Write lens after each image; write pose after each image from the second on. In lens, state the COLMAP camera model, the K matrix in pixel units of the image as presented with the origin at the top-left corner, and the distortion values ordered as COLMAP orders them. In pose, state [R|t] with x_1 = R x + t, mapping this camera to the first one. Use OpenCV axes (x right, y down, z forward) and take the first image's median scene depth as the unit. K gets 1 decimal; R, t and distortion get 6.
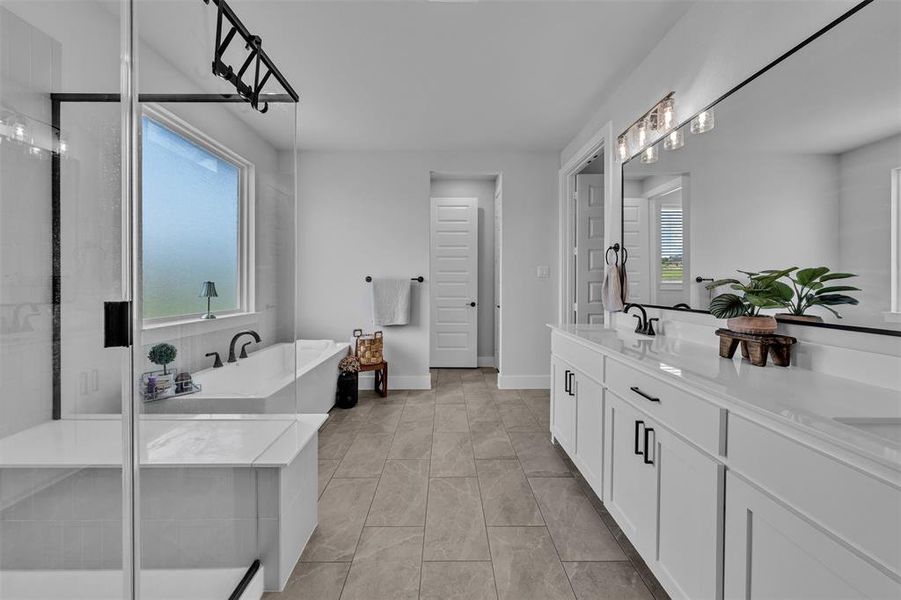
lens RADIAL K [[323.5, 0, 451.1], [0, 323.5, 287.8], [0, 0, 1]] dist [-0.002134, -0.000120]
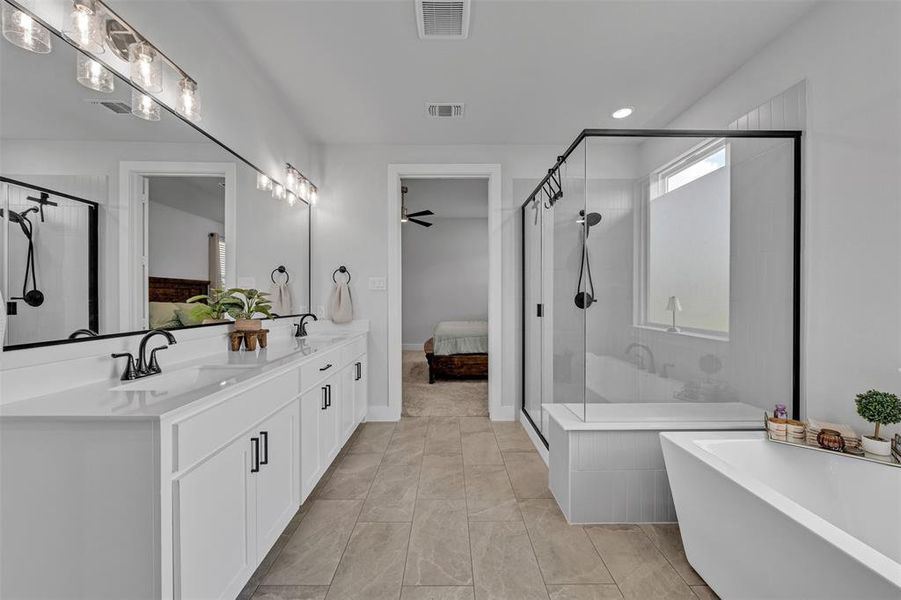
lens RADIAL K [[327.7, 0, 446.7], [0, 327.7, 296.9], [0, 0, 1]] dist [-0.006588, -0.000022]
pose [[-0.999702, -0.006809, 0.023436, -0.023136], [-0.006508, 0.999896, 0.012888, -0.028482], [-0.023521, 0.012732, -0.999642, 1.654559]]
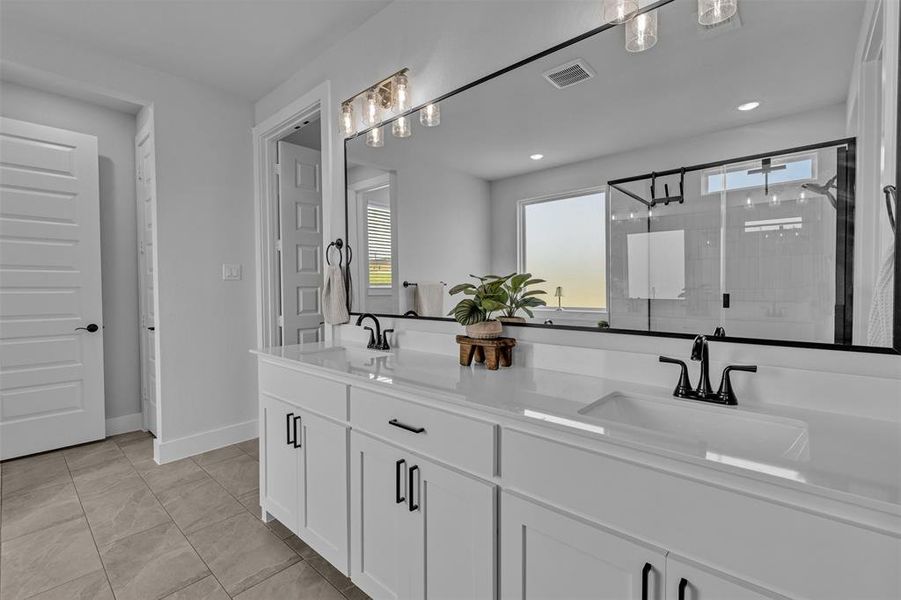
lens RADIAL K [[399.1, 0, 453.8], [0, 399.1, 300.4], [0, 0, 1]] dist [0.003961, -0.000017]
pose [[0.678457, -0.027646, 0.734120, -0.028831], [0.016341, 0.999612, 0.022542, -0.003896], [-0.734458, -0.003297, 0.678646, 0.150387]]
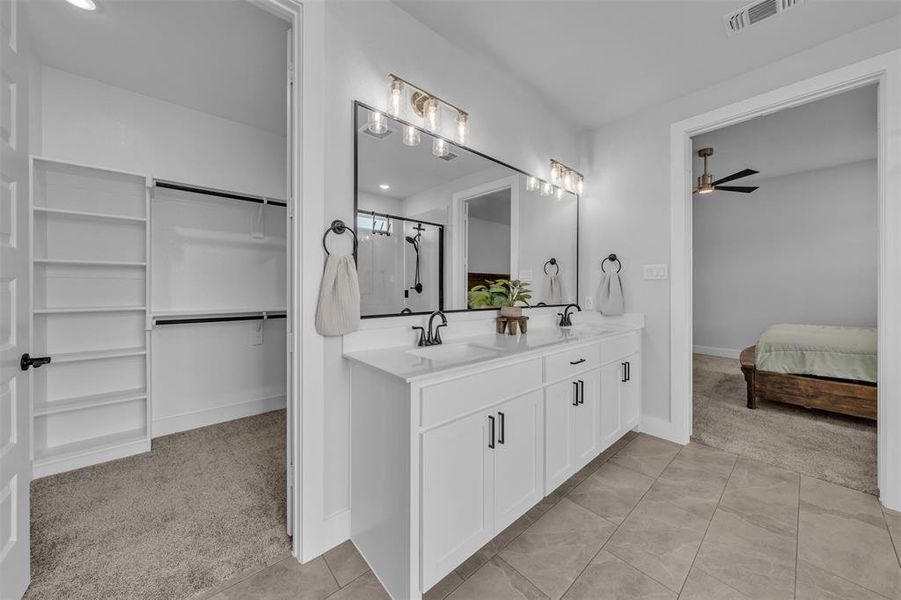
lens RADIAL K [[310.6, 0, 452.6], [0, 310.6, 287.4], [0, 0, 1]] dist [-0.002778, -0.000091]
pose [[-0.646864, -0.008251, 0.762561, -0.082154], [0.002365, 0.999915, 0.012826, -0.024190], [-0.762602, 0.010100, -0.646789, 1.513275]]
